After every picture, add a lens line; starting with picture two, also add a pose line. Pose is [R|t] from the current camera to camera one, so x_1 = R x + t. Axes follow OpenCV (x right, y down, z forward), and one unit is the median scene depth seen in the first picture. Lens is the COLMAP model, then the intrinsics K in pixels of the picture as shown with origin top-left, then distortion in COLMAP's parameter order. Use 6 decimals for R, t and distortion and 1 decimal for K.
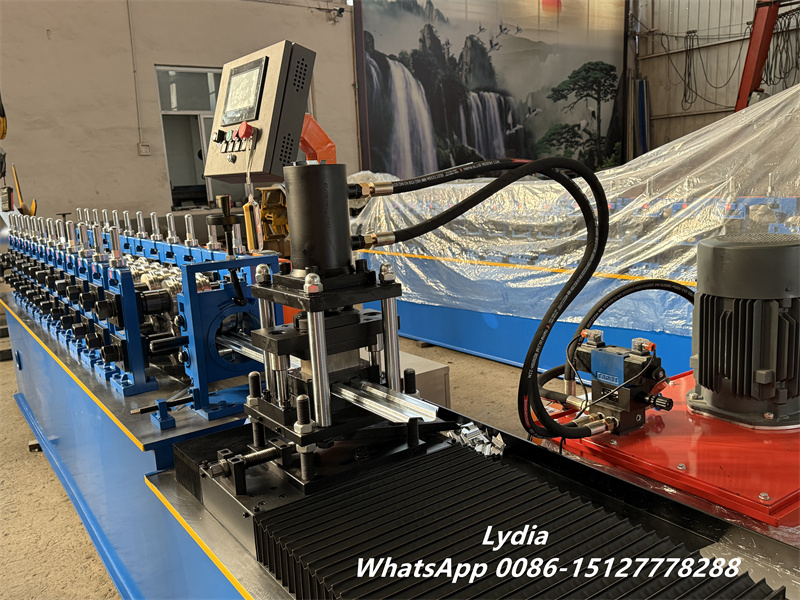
lens RADIAL K [[682.8, 0, 400.0], [0, 682.8, 300.0], [0, 0, 1]] dist [0.077881, -0.106315]
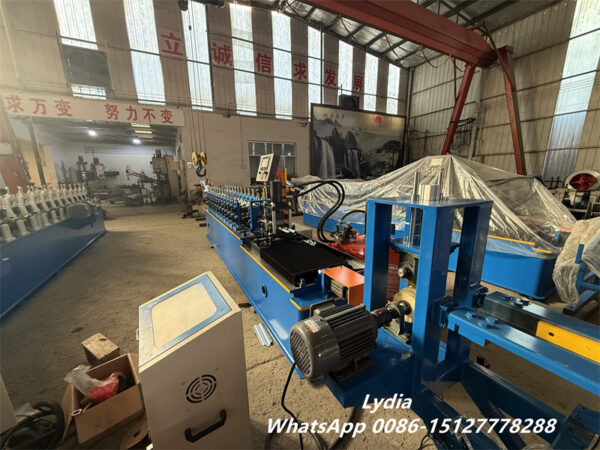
lens RADIAL K [[239.0, 0, 298.3], [0, 239.0, 224.2], [0, 0, 1]] dist [0.000245, 0.000018]
pose [[0.991381, 0.058013, -0.117464, 0.185802], [-0.055038, 0.998080, 0.028410, 0.037897], [0.118887, -0.021700, 0.992671, -0.508316]]
